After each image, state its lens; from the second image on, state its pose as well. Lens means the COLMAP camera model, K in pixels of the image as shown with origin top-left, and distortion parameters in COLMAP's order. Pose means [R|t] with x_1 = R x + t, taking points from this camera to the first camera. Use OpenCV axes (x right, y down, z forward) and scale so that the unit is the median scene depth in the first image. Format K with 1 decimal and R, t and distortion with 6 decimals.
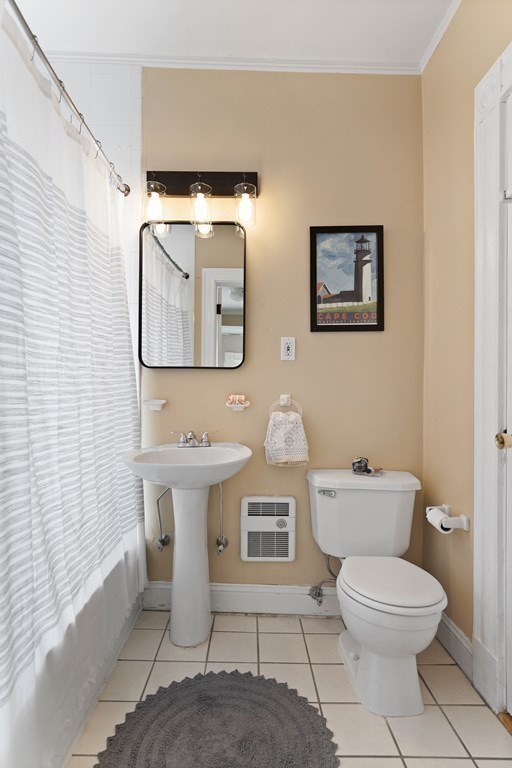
lens RADIAL K [[398.1, 0, 256.0], [0, 398.1, 384.0], [0, 0, 1]] dist [-0.002343, -0.000266]
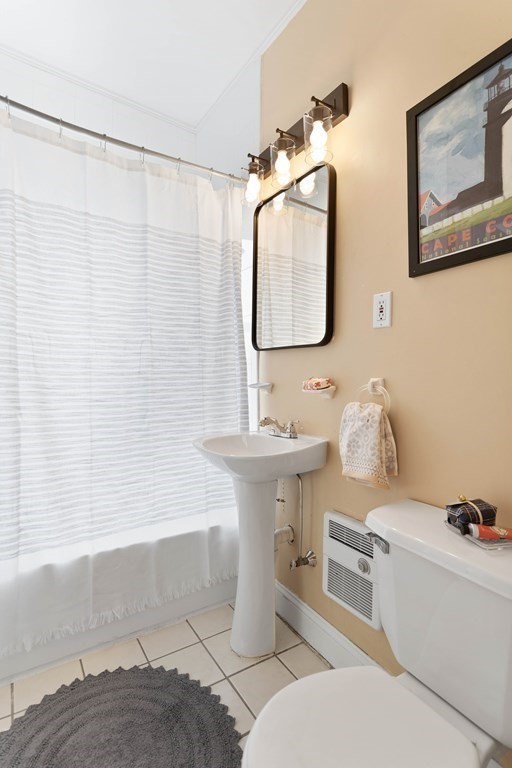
lens RADIAL K [[373.8, 0, 255.6], [0, 373.8, 366.5], [0, 0, 1]] dist [0.000841, 0.000378]
pose [[0.536903, -0.023812, -0.843308, 0.497854], [0.010863, 0.999714, -0.021312, 0.018366], [0.843574, 0.002282, 0.537008, 0.480430]]
